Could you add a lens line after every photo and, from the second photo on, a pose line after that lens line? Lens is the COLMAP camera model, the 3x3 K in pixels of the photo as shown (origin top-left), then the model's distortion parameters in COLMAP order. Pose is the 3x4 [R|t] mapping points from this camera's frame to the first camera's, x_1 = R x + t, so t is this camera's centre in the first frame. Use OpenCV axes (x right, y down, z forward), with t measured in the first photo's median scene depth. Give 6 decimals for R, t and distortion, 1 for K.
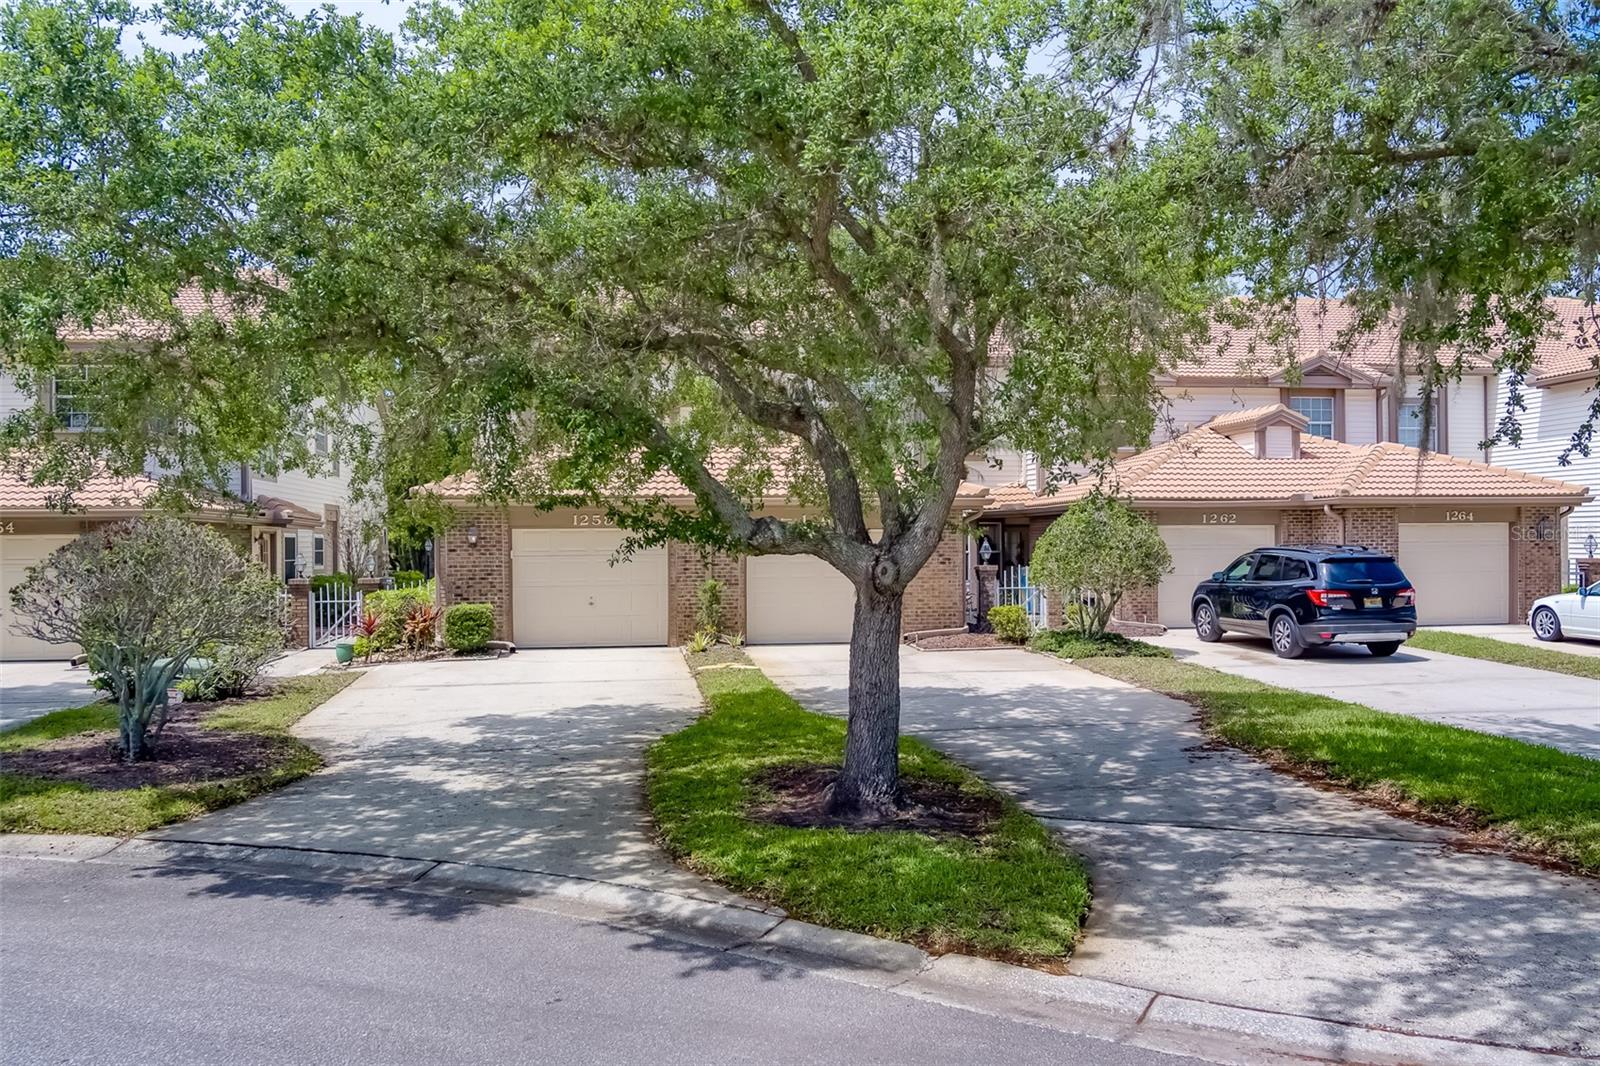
lens RADIAL K [[1242.4, 0, 800.0], [0, 1242.4, 533.0], [0, 0, 1]] dist [-0.065407, 0.007856]
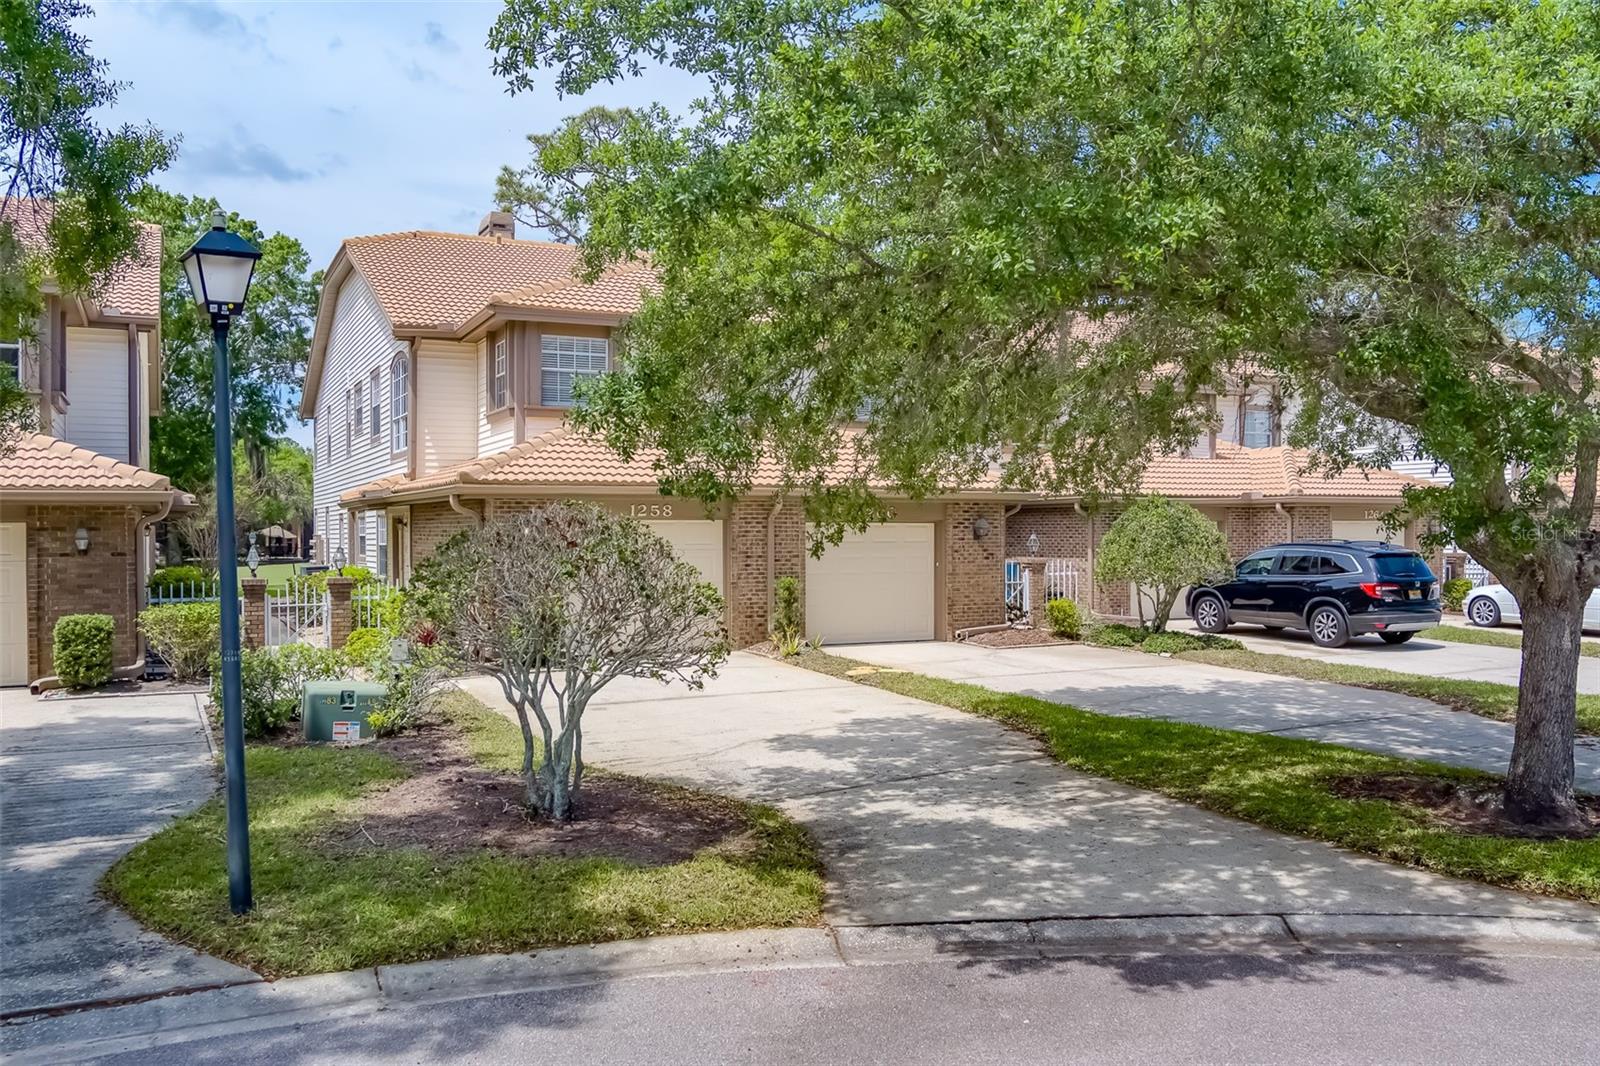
lens RADIAL K [[1242.4, 0, 800.0], [0, 1242.4, 533.0], [0, 0, 1]] dist [-0.065407, 0.007856]
pose [[0.958562, 0.004234, 0.284851, -0.672162], [-0.006151, 0.999964, 0.005838, -0.001270], [-0.284816, -0.007348, 0.958554, 0.219940]]
